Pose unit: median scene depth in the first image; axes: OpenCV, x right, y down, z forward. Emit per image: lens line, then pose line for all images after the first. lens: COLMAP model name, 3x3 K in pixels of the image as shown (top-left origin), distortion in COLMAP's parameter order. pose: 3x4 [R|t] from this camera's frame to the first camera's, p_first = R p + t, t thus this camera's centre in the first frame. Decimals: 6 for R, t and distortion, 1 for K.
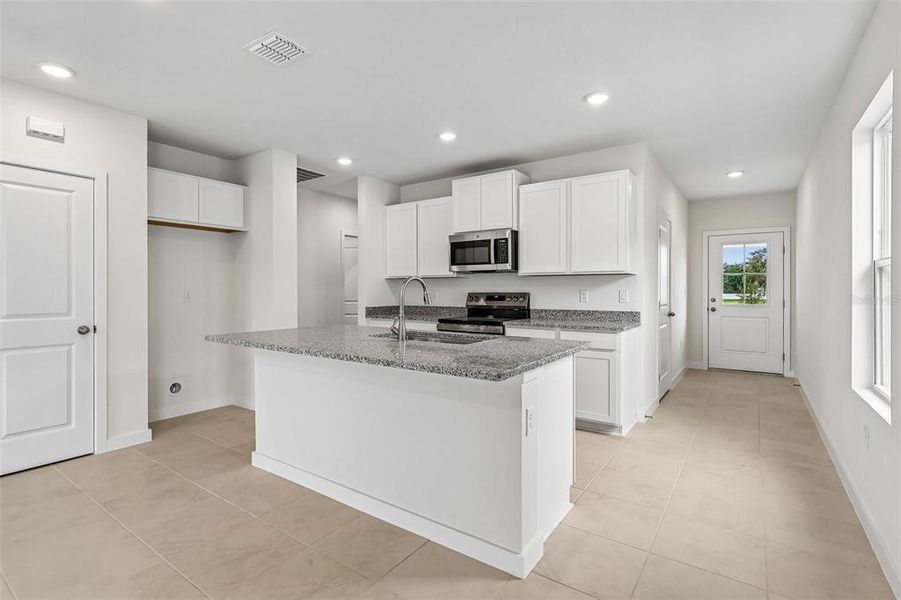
lens RADIAL K [[433.9, 0, 452.3], [0, 433.9, 293.4], [0, 0, 1]] dist [-0.002257, -0.000672]
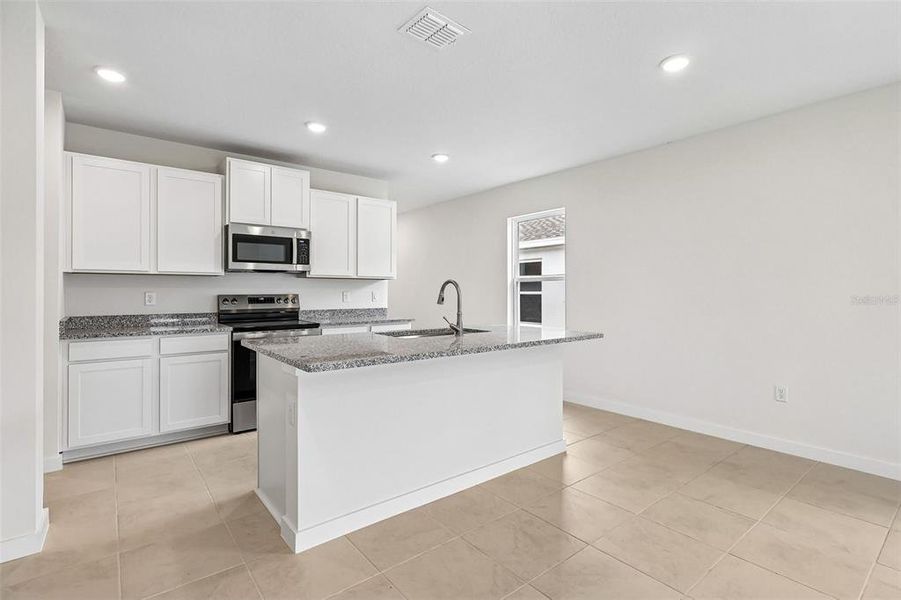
lens RADIAL K [[422.8, 0, 450.5], [0, 422.8, 300.0], [0, 0, 1]] dist [-0.064758, -0.000144]
pose [[0.276535, -0.016657, 0.960860, -0.678238], [0.007963, 0.999855, 0.015041, -0.000262], [-0.960971, 0.003491, 0.276627, 0.404320]]
